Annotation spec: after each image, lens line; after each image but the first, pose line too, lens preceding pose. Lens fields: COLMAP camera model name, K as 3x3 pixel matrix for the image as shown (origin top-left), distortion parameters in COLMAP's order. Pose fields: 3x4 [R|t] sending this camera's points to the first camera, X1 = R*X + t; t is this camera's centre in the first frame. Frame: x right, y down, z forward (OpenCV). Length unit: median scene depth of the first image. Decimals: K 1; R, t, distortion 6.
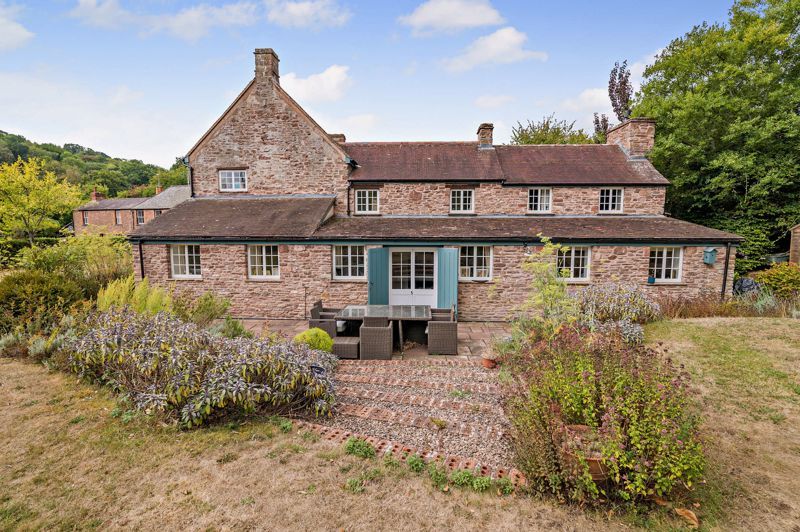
lens RADIAL K [[372.4, 0, 396.6], [0, 372.4, 266.0], [0, 0, 1]] dist [-0.014819, 0.000600]
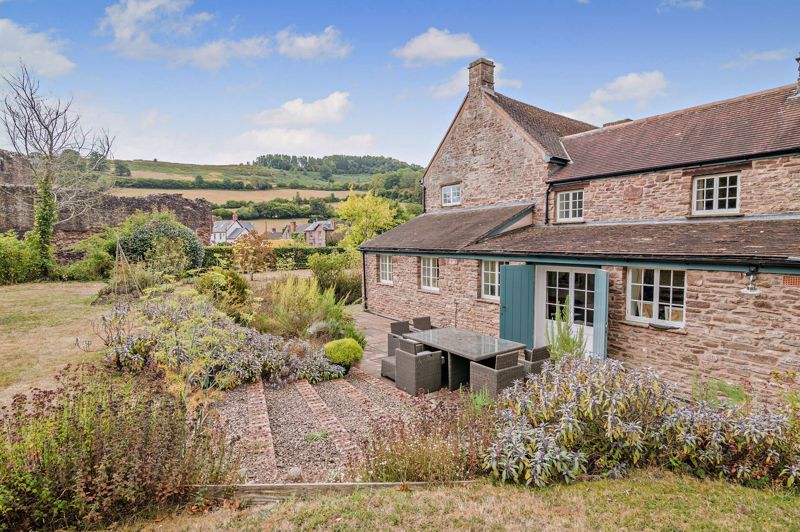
lens RADIAL K [[388.1, 0, 404.1], [0, 388.1, 265.1], [0, 0, 1]] dist [-0.008186, 0.000157]
pose [[0.633900, 0.044462, -0.772136, 0.348558], [-0.065802, 0.997827, 0.003437, -0.027533], [0.770611, 0.048629, 0.635448, 0.211570]]
